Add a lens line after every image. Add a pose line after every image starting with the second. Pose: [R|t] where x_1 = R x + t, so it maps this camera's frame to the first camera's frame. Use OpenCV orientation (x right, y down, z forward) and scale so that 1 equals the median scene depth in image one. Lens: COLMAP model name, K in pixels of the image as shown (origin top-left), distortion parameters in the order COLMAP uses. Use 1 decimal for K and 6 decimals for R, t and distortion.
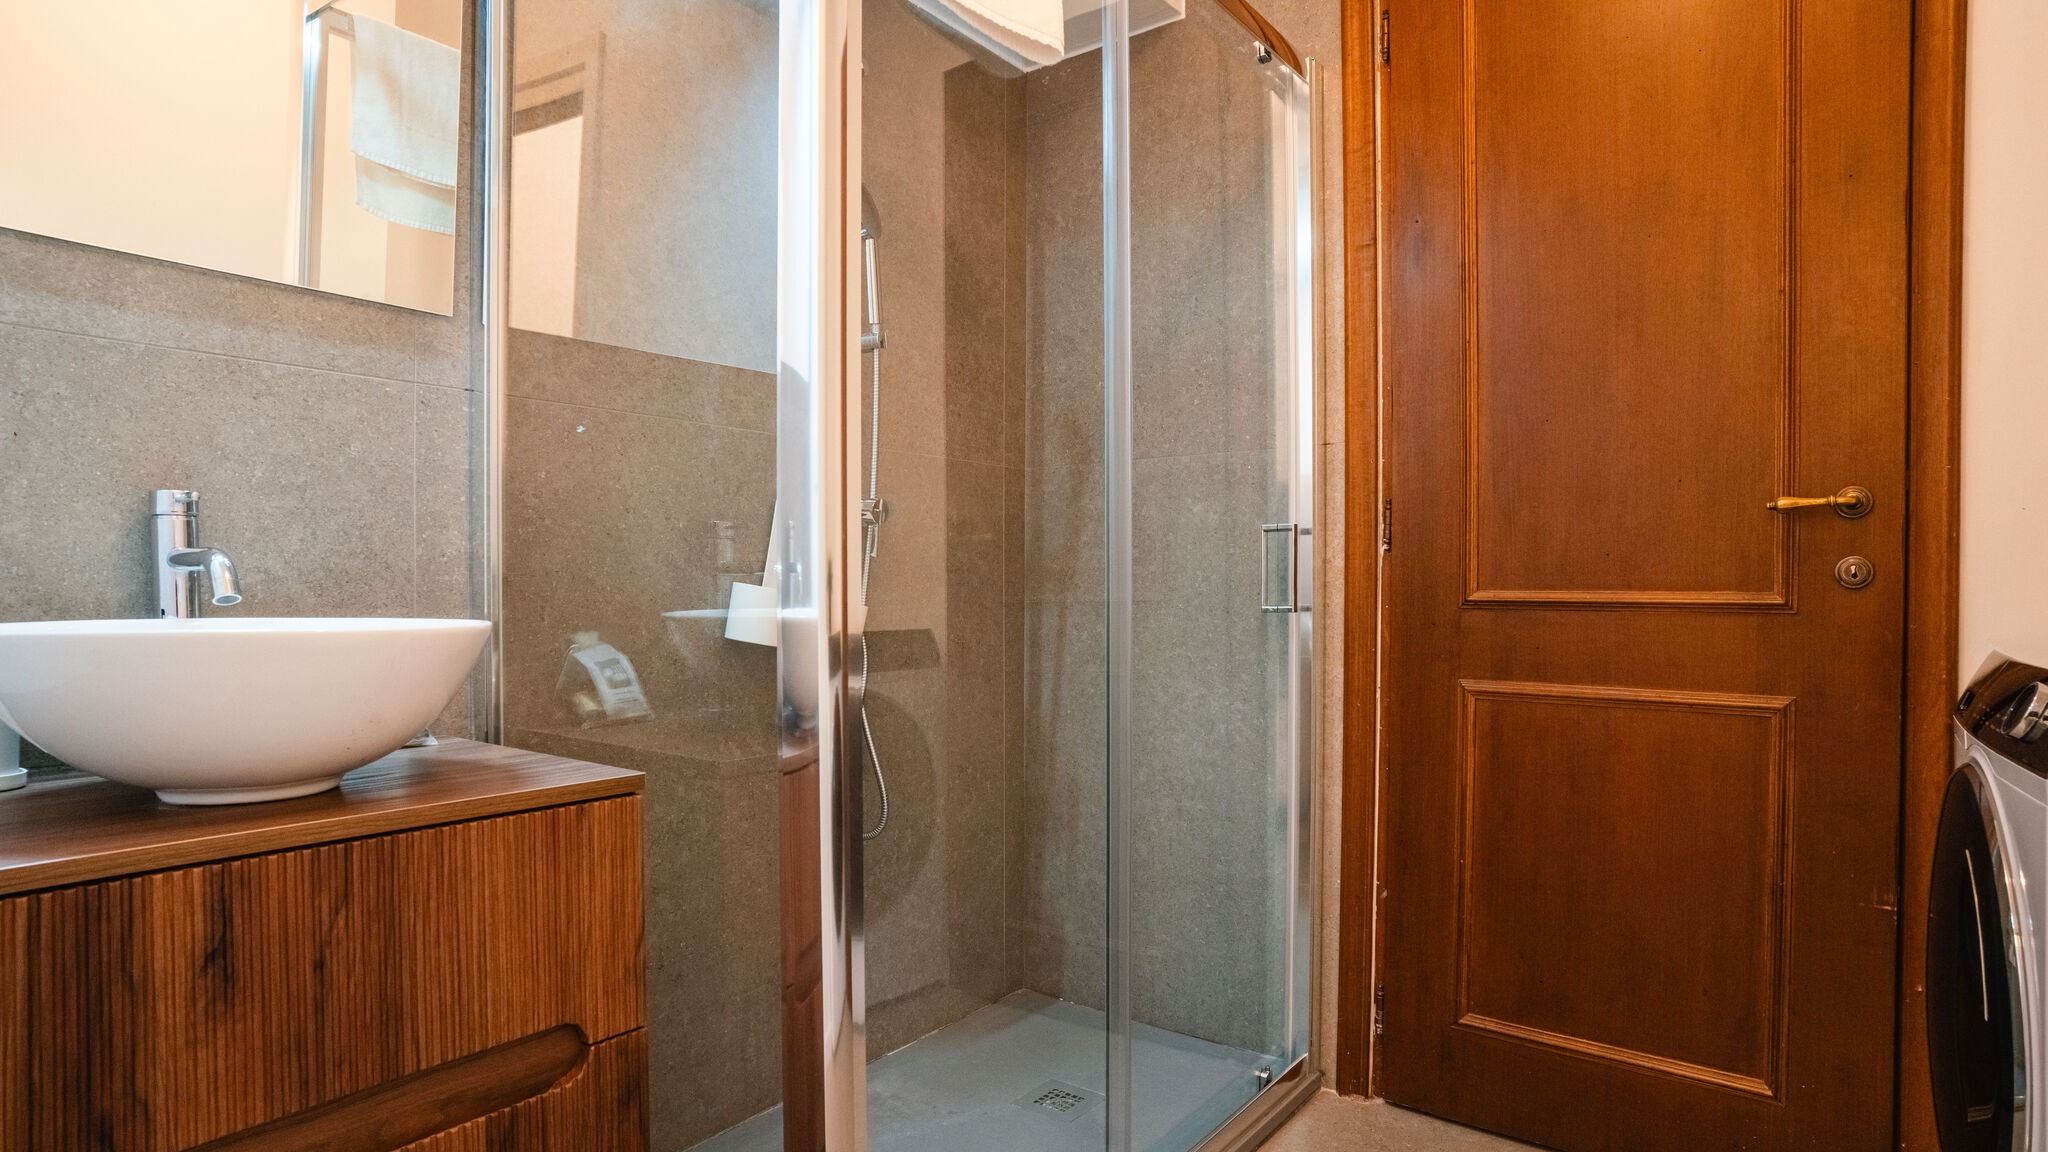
lens RADIAL K [[1081.0, 0, 1042.9], [0, 1081.0, 598.9], [0, 0, 1]] dist [-0.070124, 0.042095]
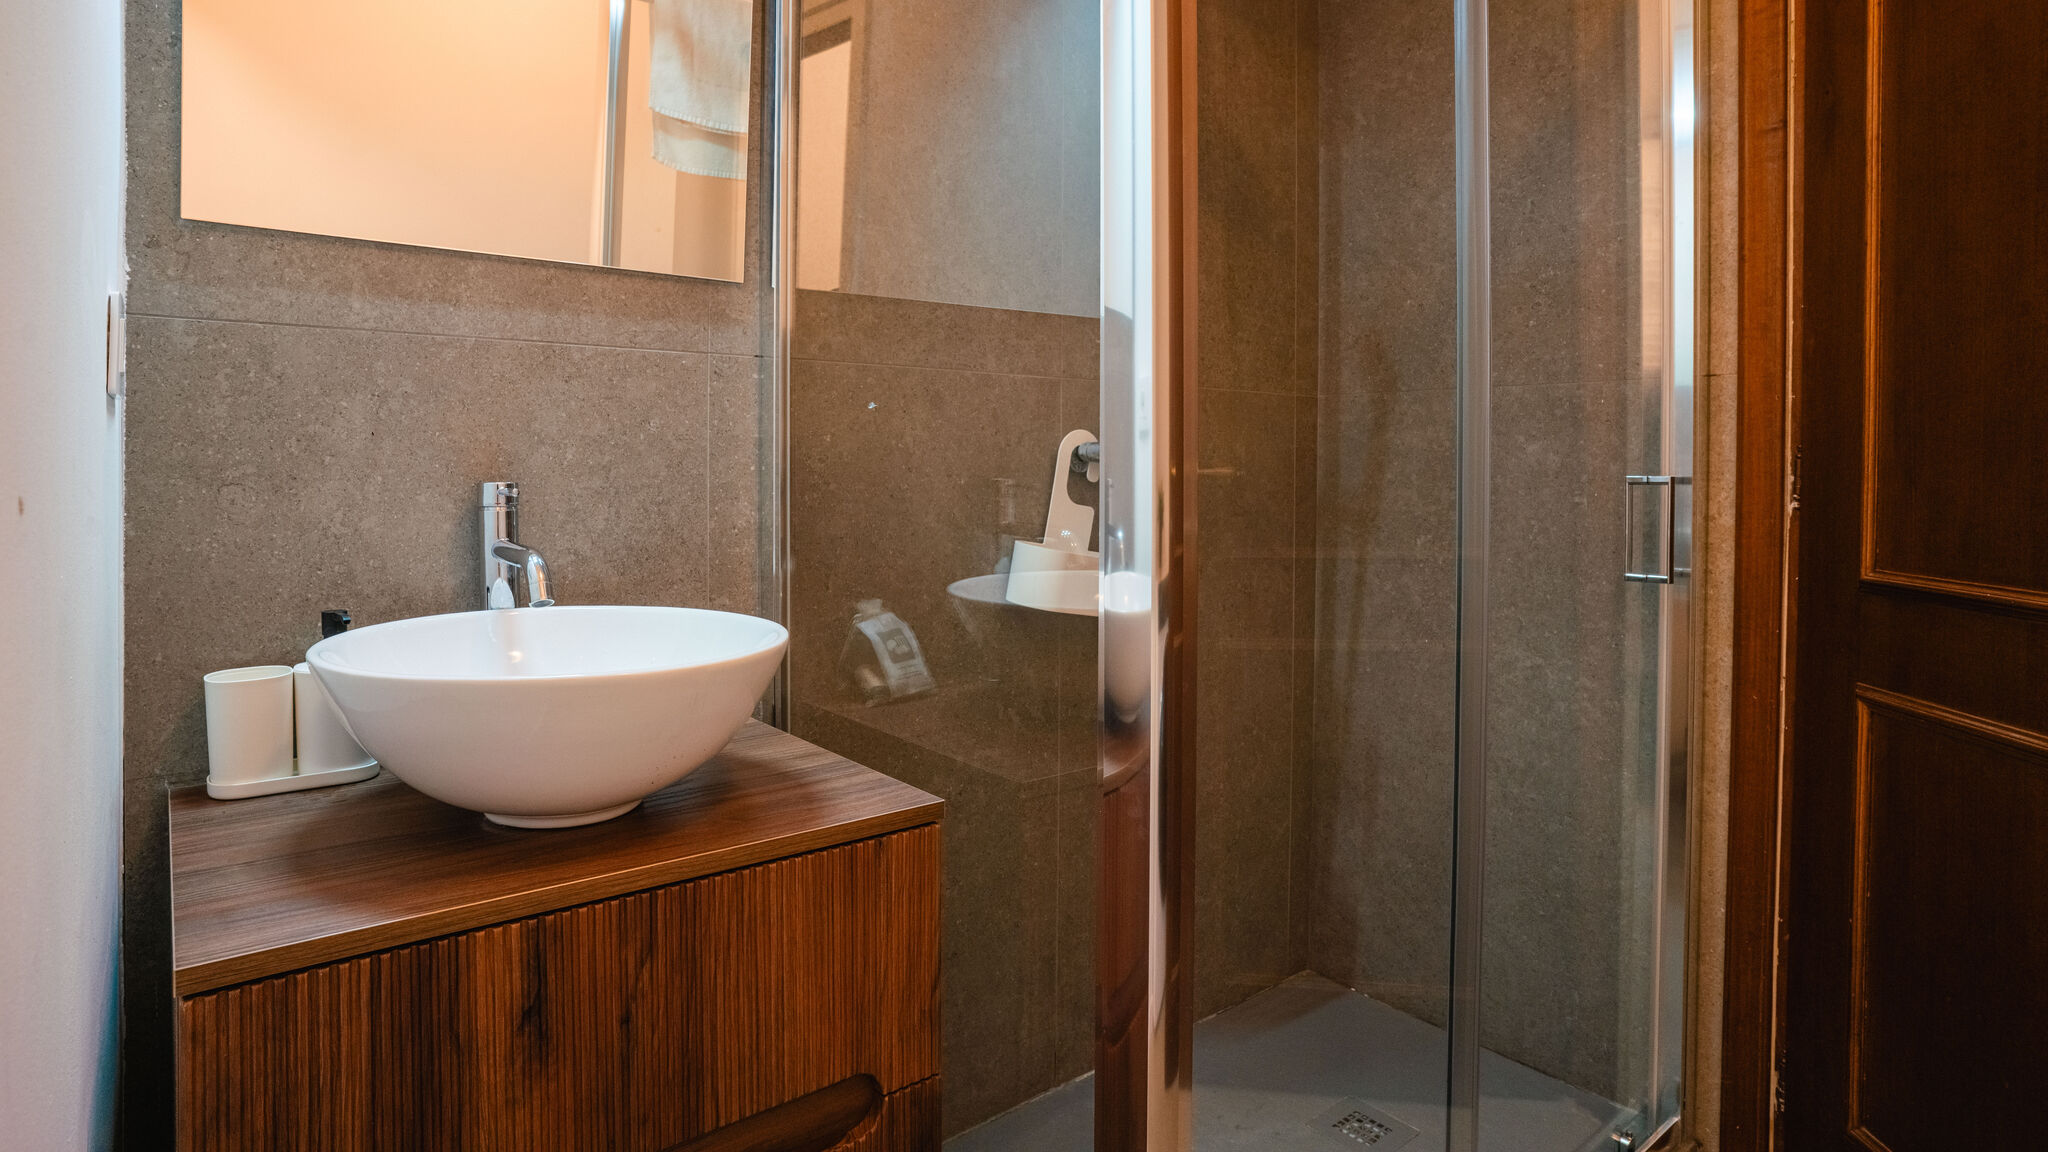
lens RADIAL K [[1081.0, 0, 984.4], [0, 1081.0, 483.4], [0, 0, 1]] dist [-0.070124, 0.042095]
pose [[0.963321, 0.007644, -0.268242, -0.073844], [-0.006544, 0.999966, 0.004994, -0.085173], [0.268271, -0.003055, 0.963339, 0.100902]]
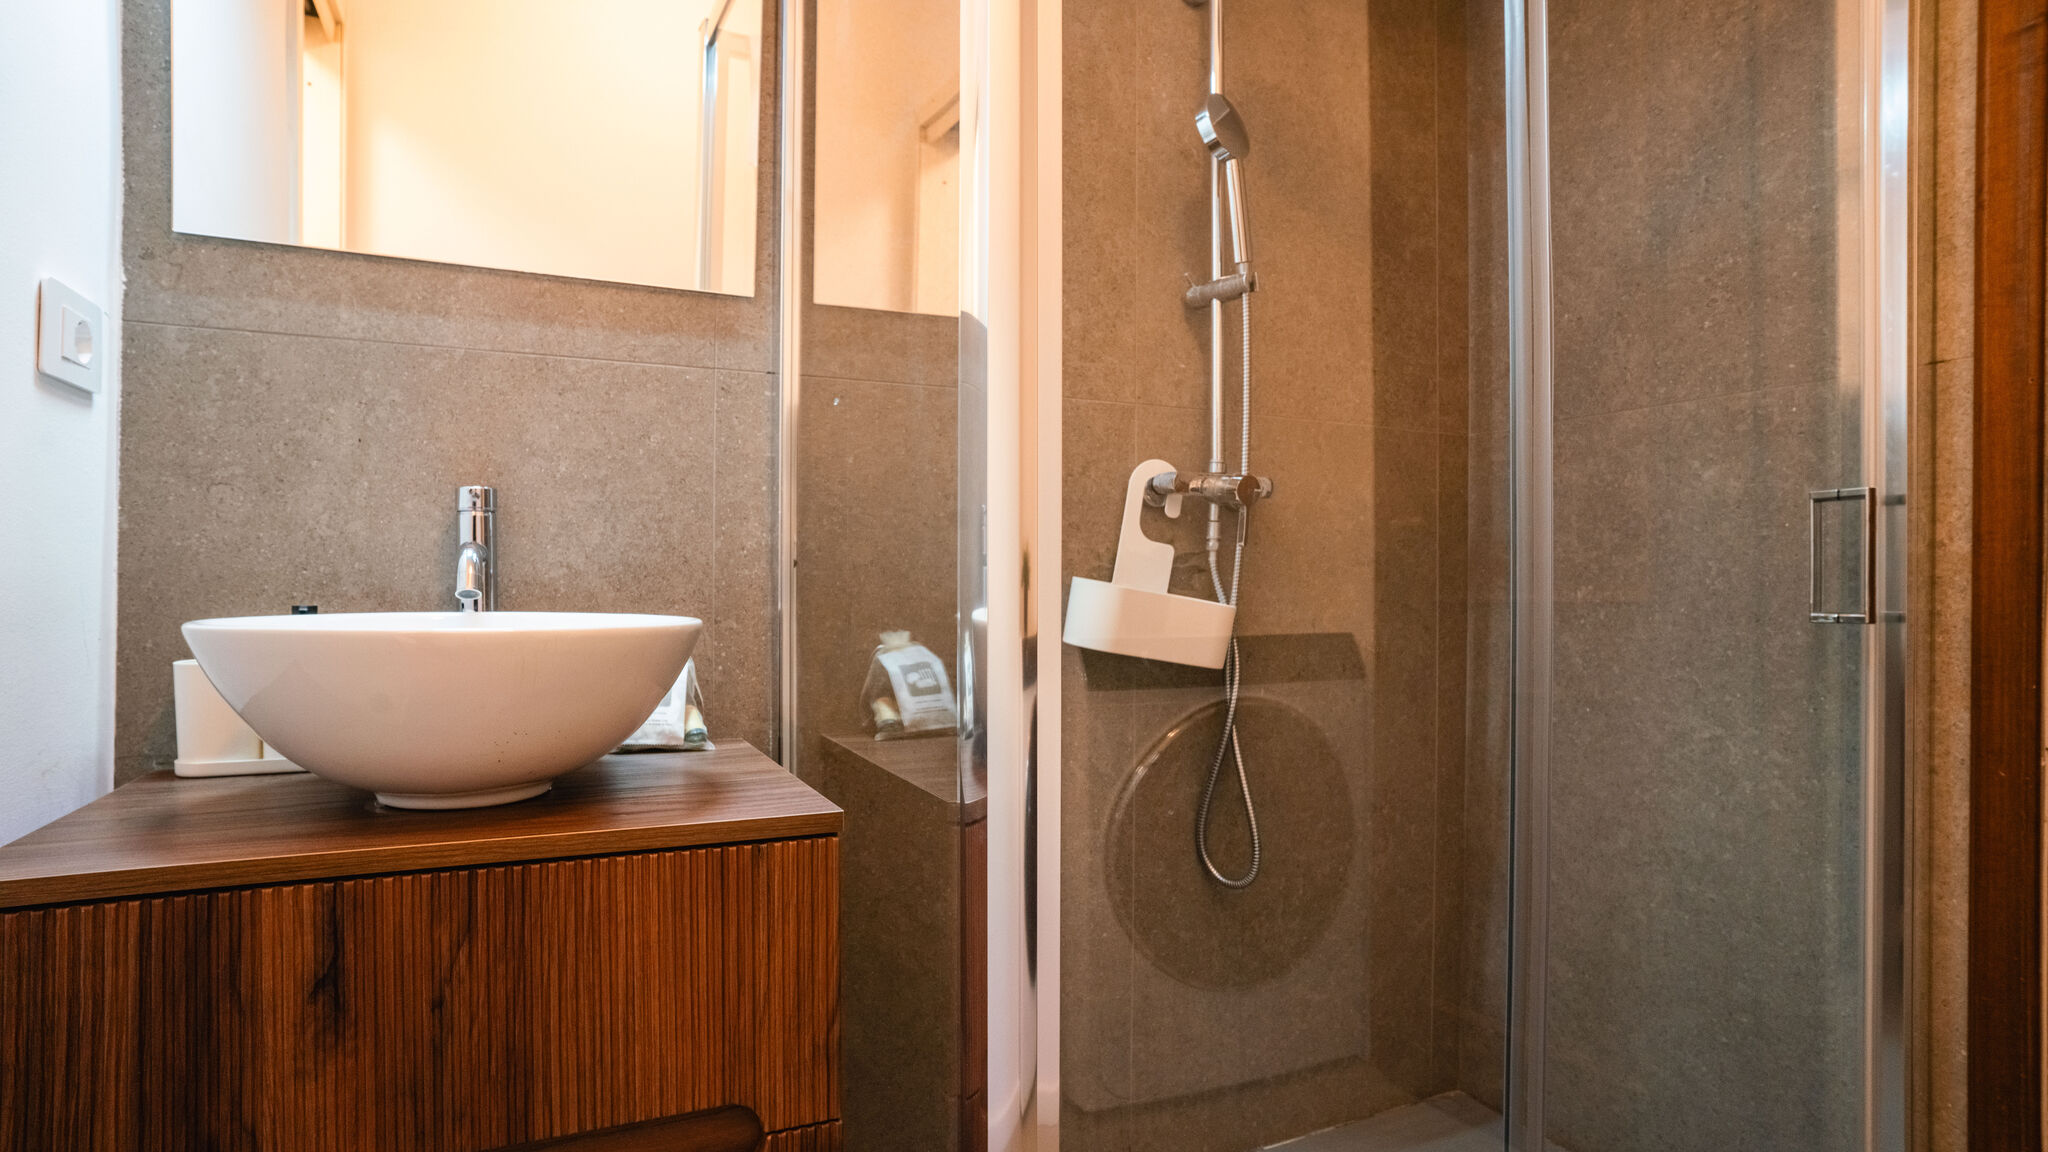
lens RADIAL K [[1081.0, 0, 1021.3], [0, 1081.0, 580.1], [0, 0, 1]] dist [-0.070124, 0.042095]
pose [[0.884097, 0.001866, -0.467300, 0.101235], [-0.007667, 0.999915, -0.010511, -0.004246], [0.467241, 0.012875, 0.884036, 0.258651]]
